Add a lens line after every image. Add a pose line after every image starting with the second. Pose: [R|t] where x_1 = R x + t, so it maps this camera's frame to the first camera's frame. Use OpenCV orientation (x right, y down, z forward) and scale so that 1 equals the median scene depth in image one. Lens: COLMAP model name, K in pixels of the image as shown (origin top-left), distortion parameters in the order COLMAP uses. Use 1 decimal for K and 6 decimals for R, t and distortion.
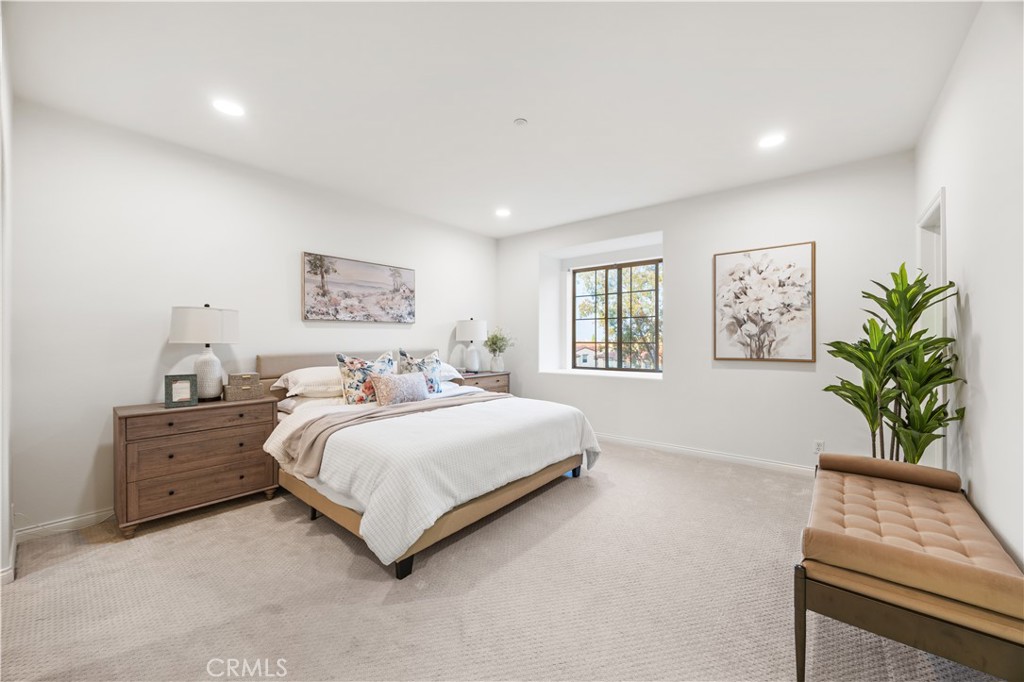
lens RADIAL K [[387.5, 0, 511.2], [0, 387.5, 340.3], [0, 0, 1]] dist [-0.005444, -0.000156]
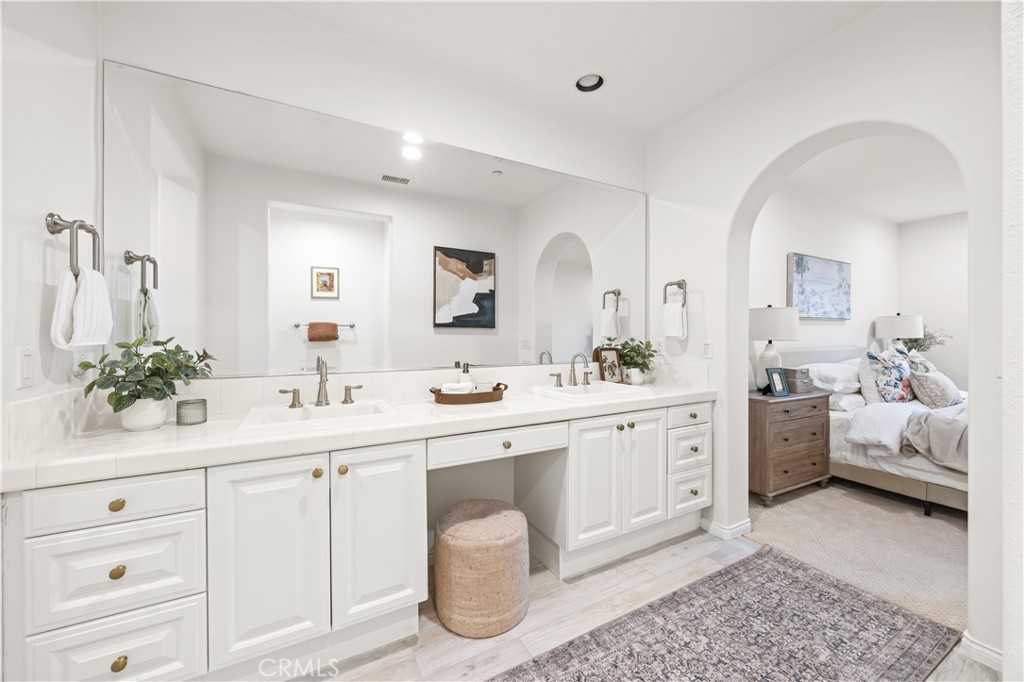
lens RADIAL K [[387.5, 0, 510.6], [0, 387.5, 336.1], [0, 0, 1]] dist [-0.005444, -0.000156]
pose [[0.926334, 0.002475, -0.376696, -2.306557], [-0.003303, 0.999993, -0.001551, 0.001878], [0.376690, 0.002681, 0.926336, -0.683586]]
